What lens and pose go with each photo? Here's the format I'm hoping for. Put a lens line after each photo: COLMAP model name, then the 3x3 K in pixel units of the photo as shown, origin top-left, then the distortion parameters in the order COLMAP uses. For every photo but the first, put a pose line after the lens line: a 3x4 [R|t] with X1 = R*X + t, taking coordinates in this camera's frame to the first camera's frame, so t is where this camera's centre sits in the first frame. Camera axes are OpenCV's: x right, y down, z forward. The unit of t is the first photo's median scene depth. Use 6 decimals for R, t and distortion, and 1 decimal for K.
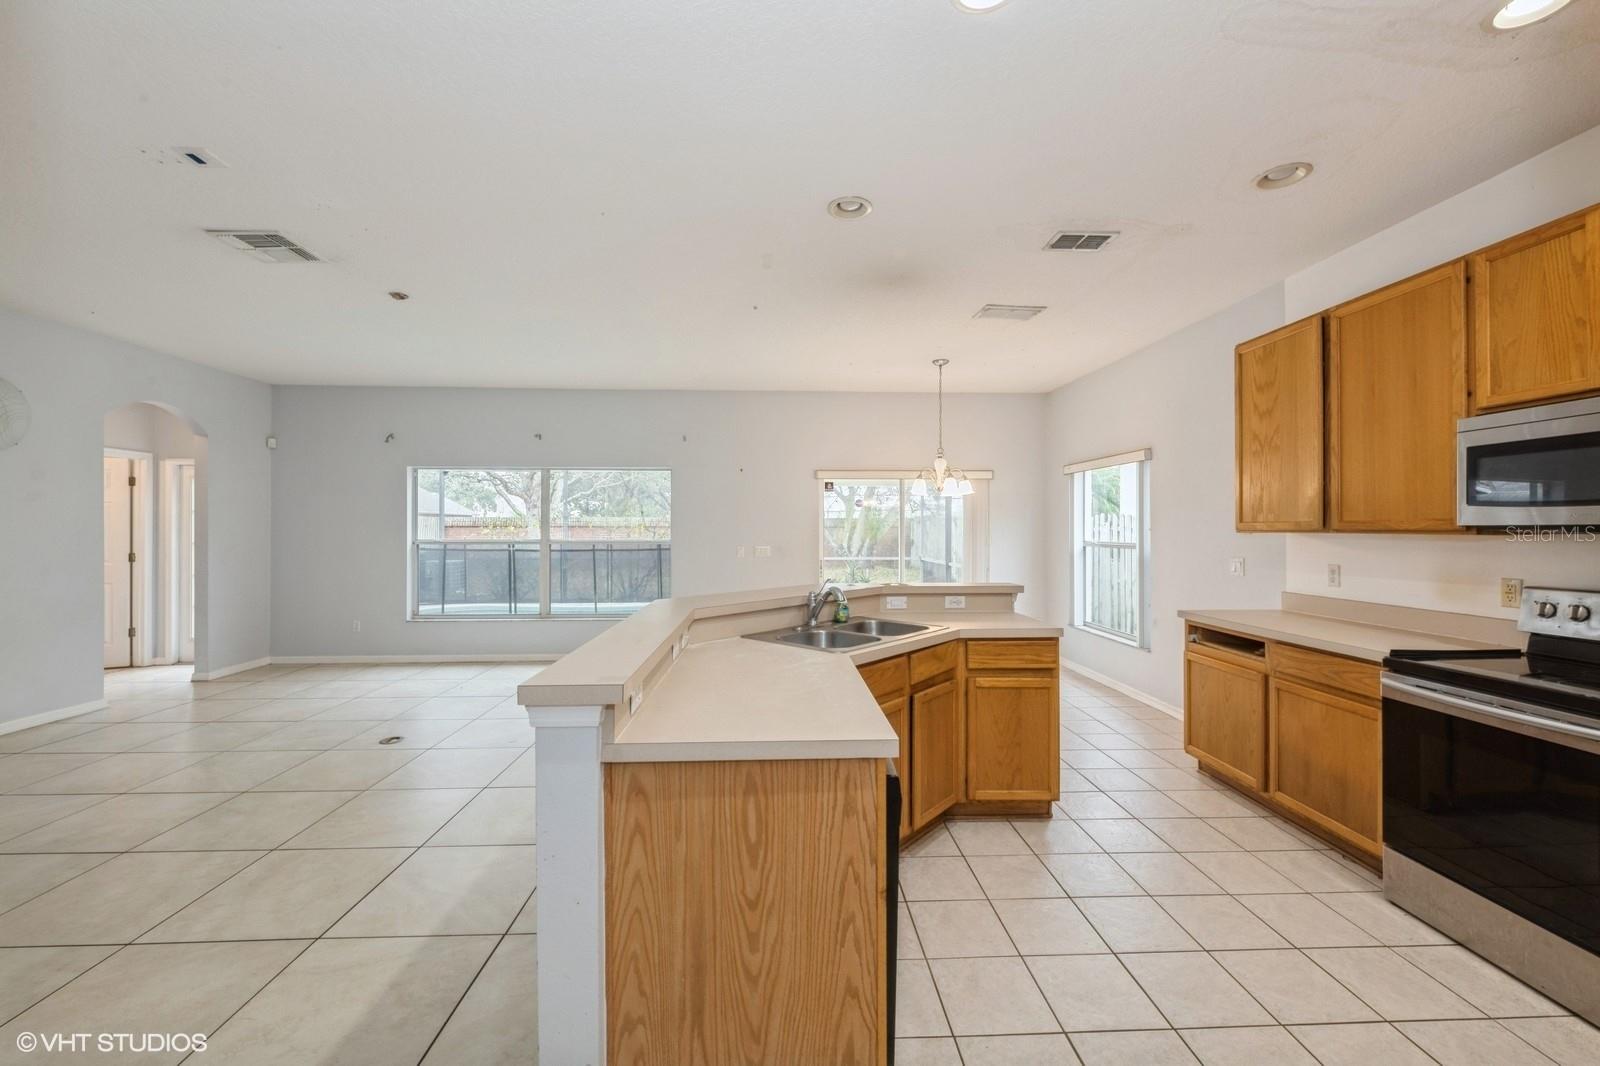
lens RADIAL K [[627.6, 0, 793.2], [0, 627.6, 527.3], [0, 0, 1]] dist [-0.002677, -0.000073]
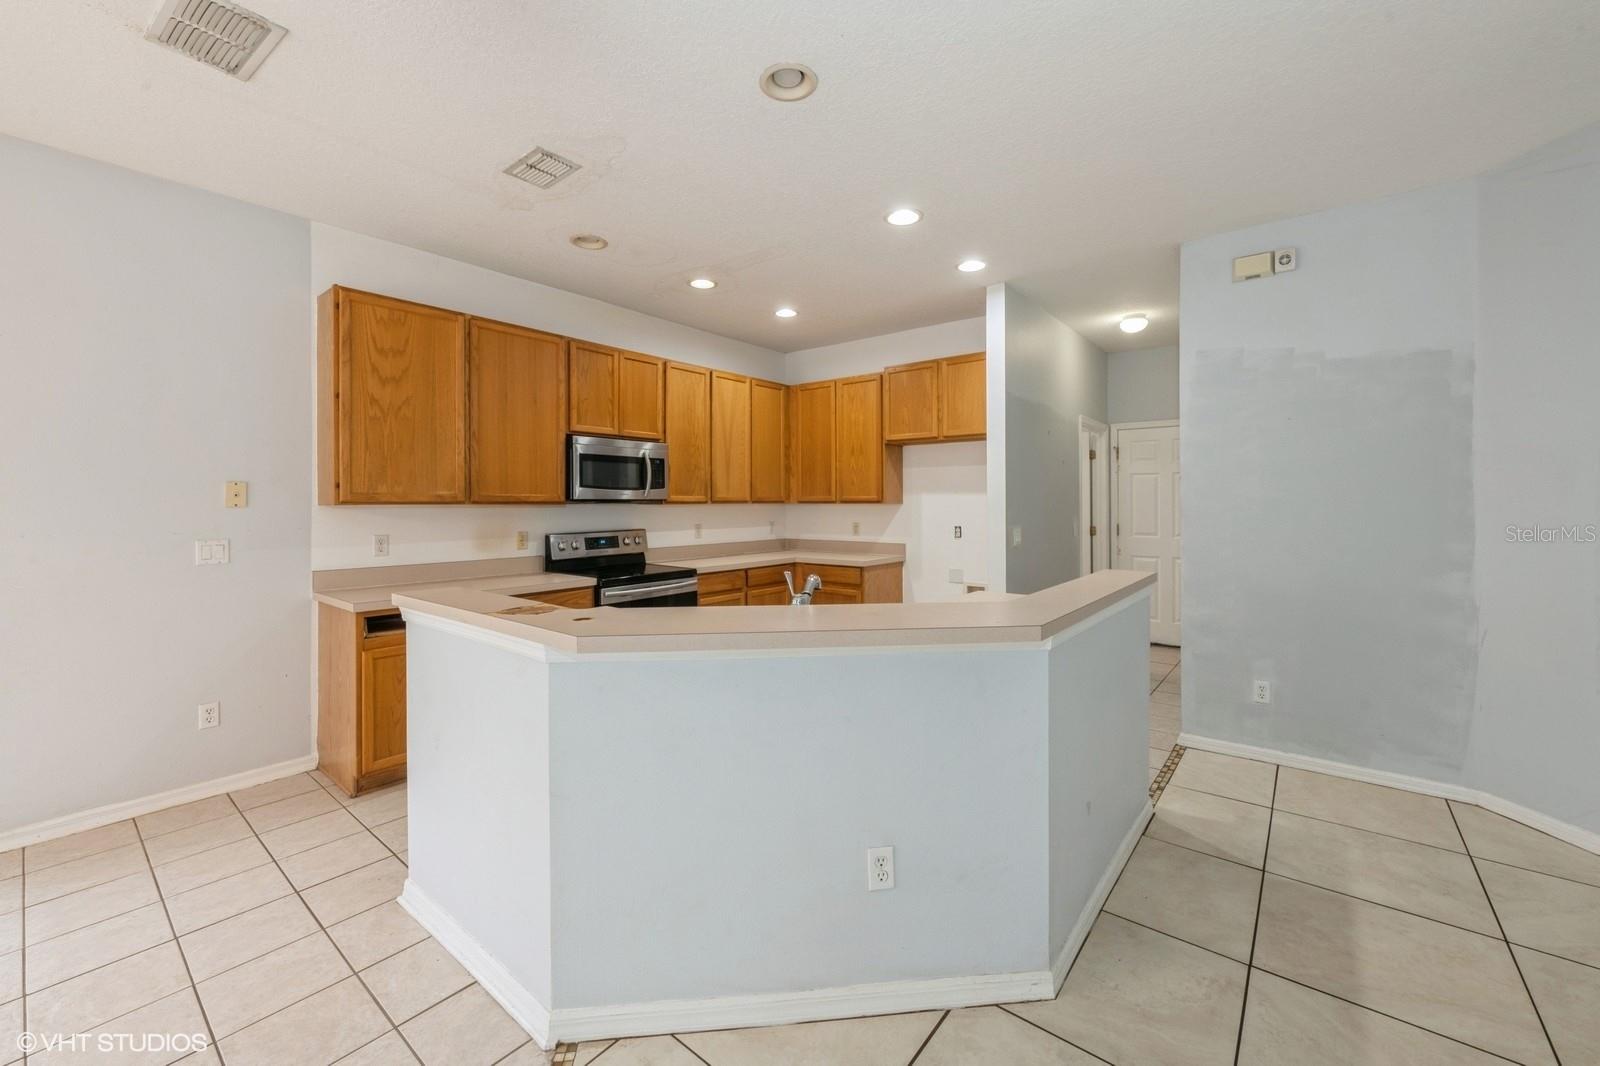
lens RADIAL K [[627.6, 0, 800.4], [0, 627.6, 523.5], [0, 0, 1]] dist [-0.002677, -0.000073]
pose [[-0.753271, -0.019193, 0.657430, -0.361945], [0.001883, 0.999507, 0.031337, 0.008849], [-0.657707, 0.024843, -0.752864, 1.341652]]
